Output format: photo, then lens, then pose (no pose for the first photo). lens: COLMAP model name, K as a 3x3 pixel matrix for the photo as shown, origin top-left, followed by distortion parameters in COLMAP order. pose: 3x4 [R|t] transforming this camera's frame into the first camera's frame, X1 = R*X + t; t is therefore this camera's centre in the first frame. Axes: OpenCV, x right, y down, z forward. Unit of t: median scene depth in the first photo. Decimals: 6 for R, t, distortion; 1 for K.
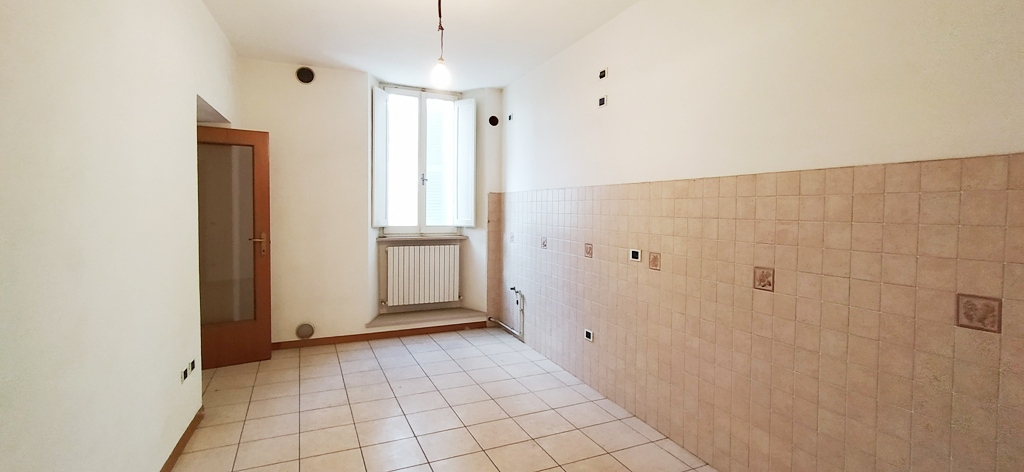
lens RADIAL K [[467.6, 0, 516.2], [0, 467.6, 221.9], [0, 0, 1]] dist [0.000120, 0.000177]
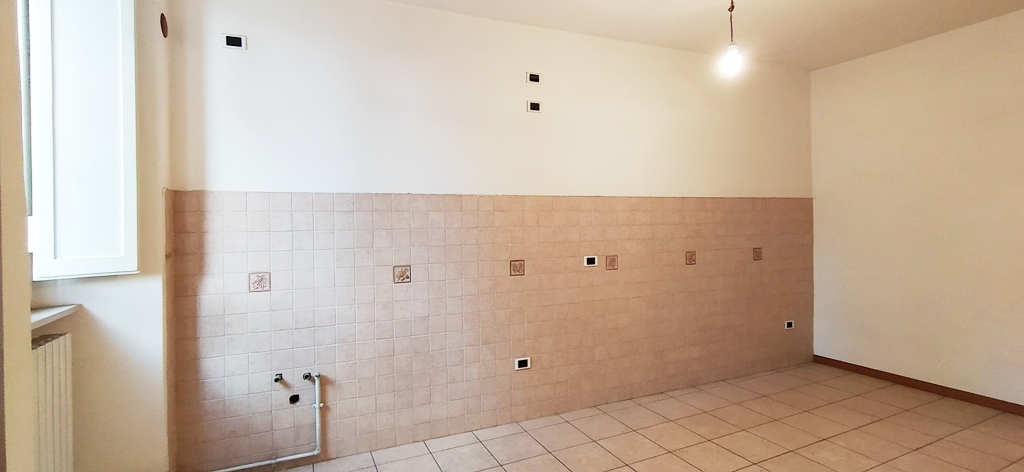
lens RADIAL K [[467.6, 0, 516.2], [0, 467.6, 221.9], [0, 0, 1]] dist [0.000120, 0.000177]
pose [[-0.015542, -0.009435, 0.999835, -0.923402], [0.042137, 0.999061, 0.010083, -0.044312], [-0.998991, 0.042287, -0.015130, 1.291572]]
